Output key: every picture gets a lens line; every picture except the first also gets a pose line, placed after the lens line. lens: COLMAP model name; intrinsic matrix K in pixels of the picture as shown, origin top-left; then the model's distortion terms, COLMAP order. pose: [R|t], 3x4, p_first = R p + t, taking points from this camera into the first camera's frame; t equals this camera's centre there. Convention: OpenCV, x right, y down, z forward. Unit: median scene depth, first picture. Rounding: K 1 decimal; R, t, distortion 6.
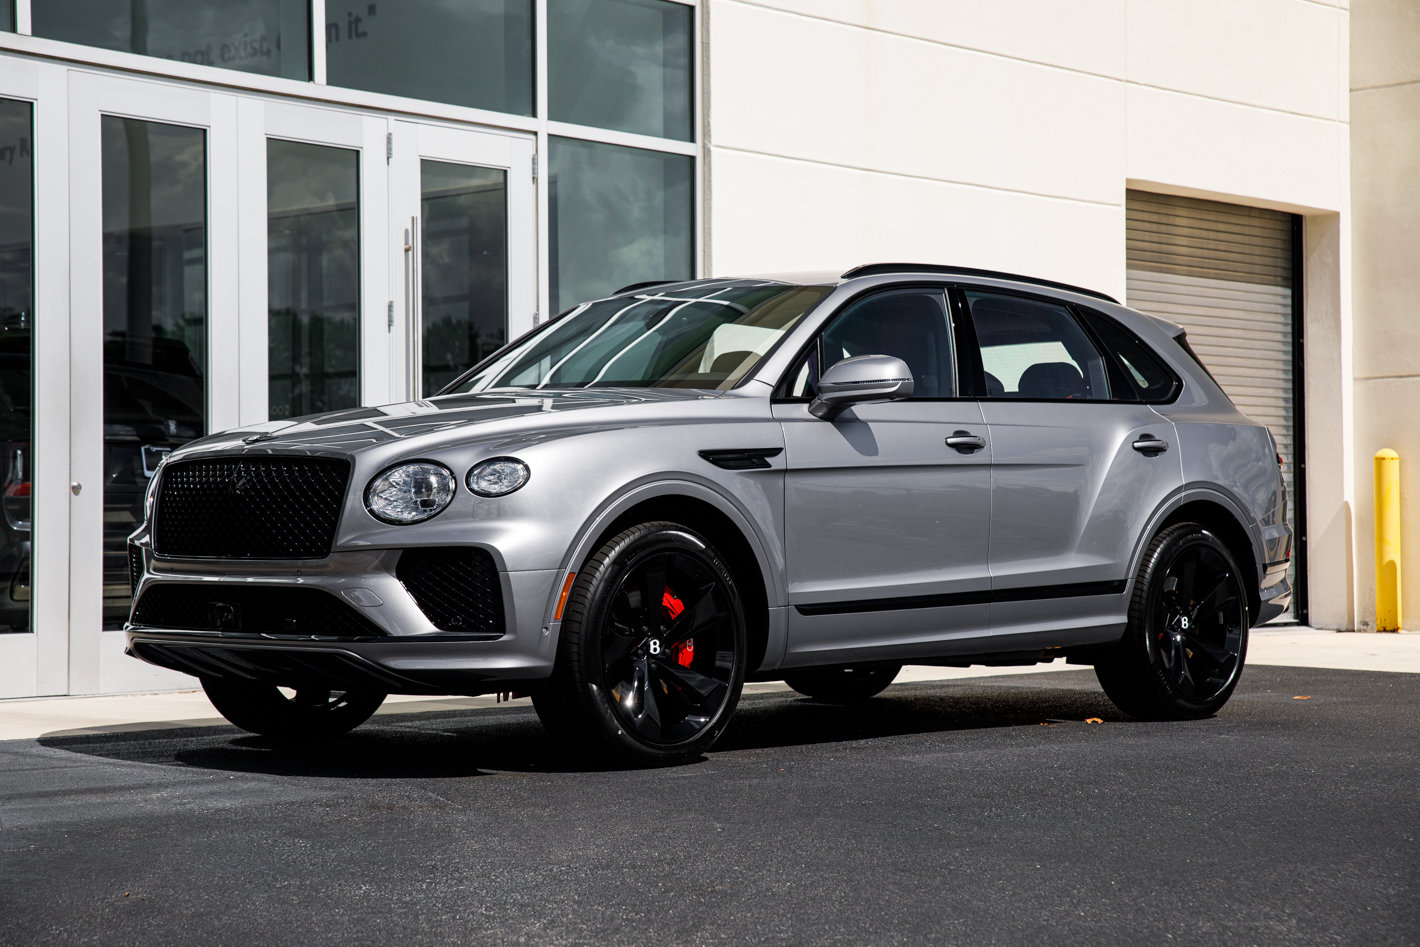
lens RADIAL K [[2688.3, 0, 710.0], [0, 2688.3, 473.5], [0, 0, 1]] dist [0.207453, 0.119571]
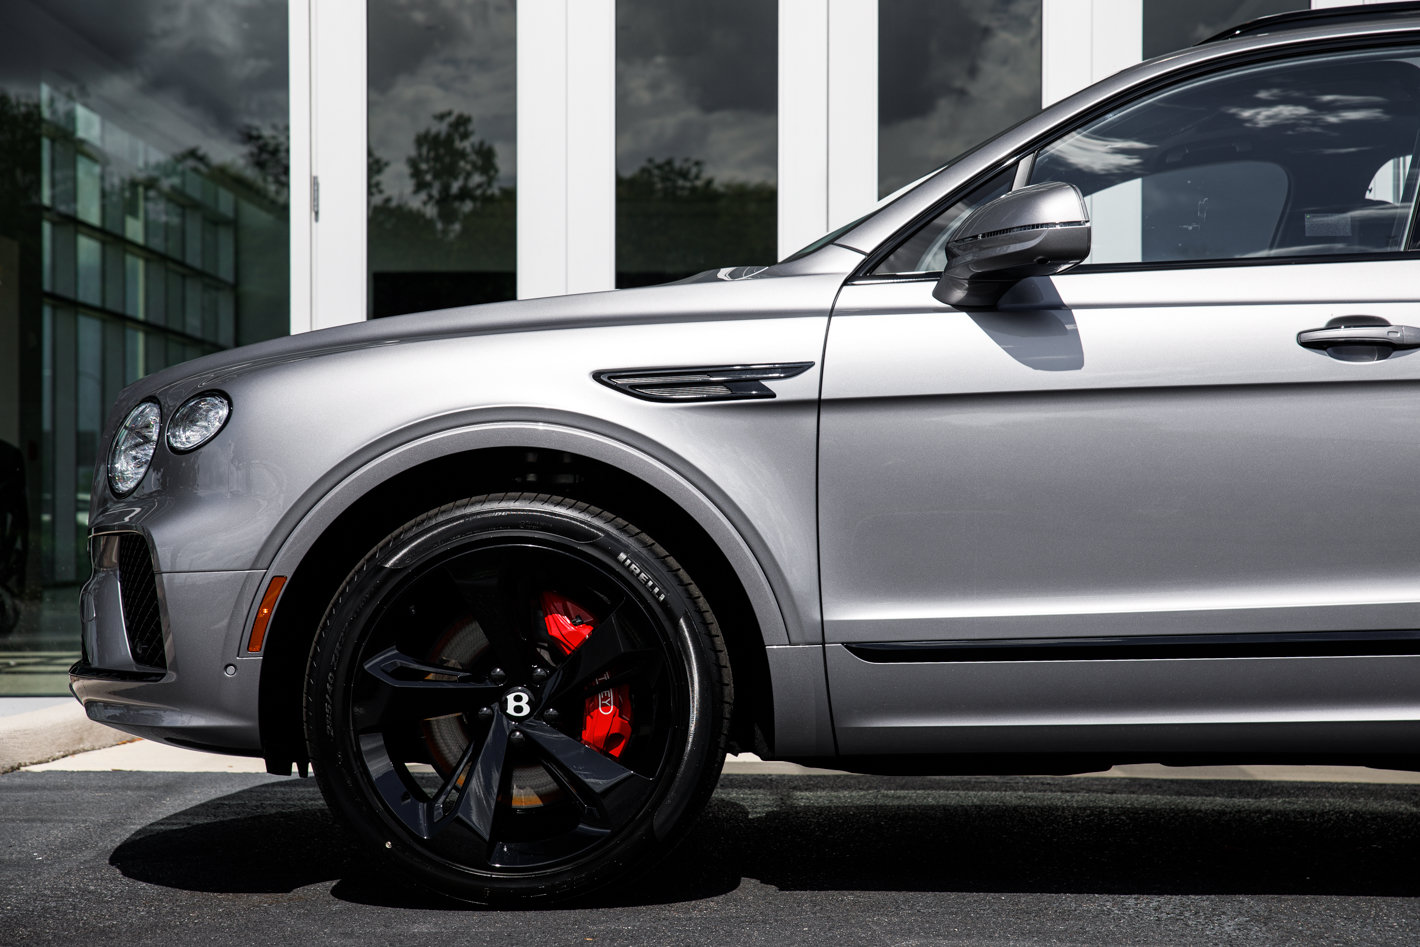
lens RADIAL K [[2672.0, 0, 761.1], [0, 2672.0, 471.7], [0, 0, 1]] dist [0.208077, -0.200370]
pose [[0.652044, -0.005605, -0.758161, 0.305022], [0.014660, 0.999879, 0.005215, 0.007079], [0.758040, -0.014515, 0.652047, 0.430832]]
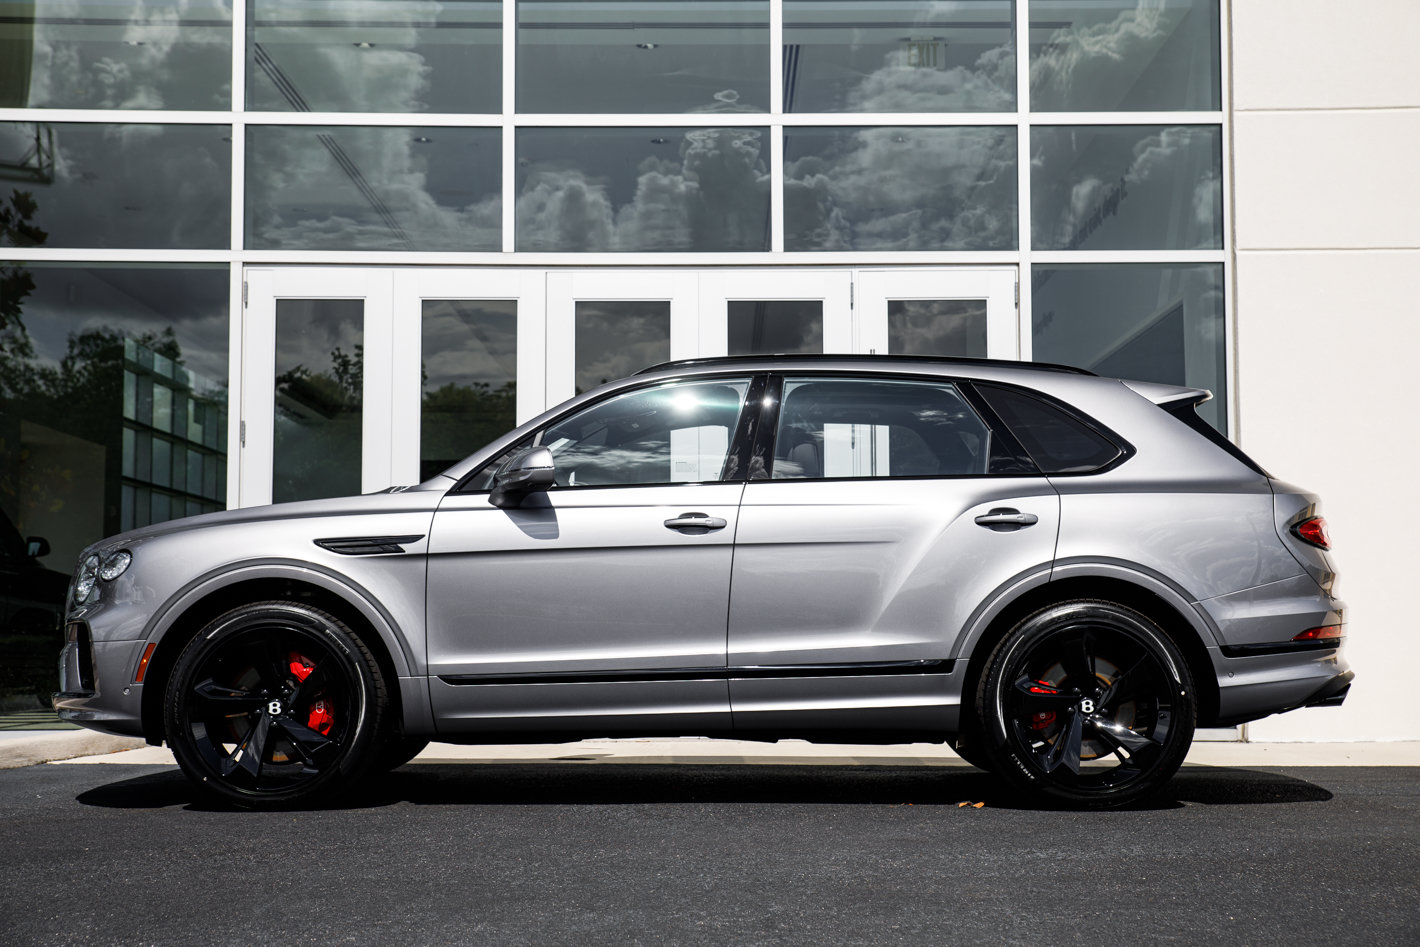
lens RADIAL K [[1994.6, 0, 740.0], [0, 1994.6, 468.9], [0, 0, 1]] dist [0.114641, 0.051607]
pose [[0.668217, -0.055062, -0.741926, 0.508578], [0.014859, 0.998046, -0.060688, 0.010858], [0.743818, 0.029529, 0.667730, 0.369029]]
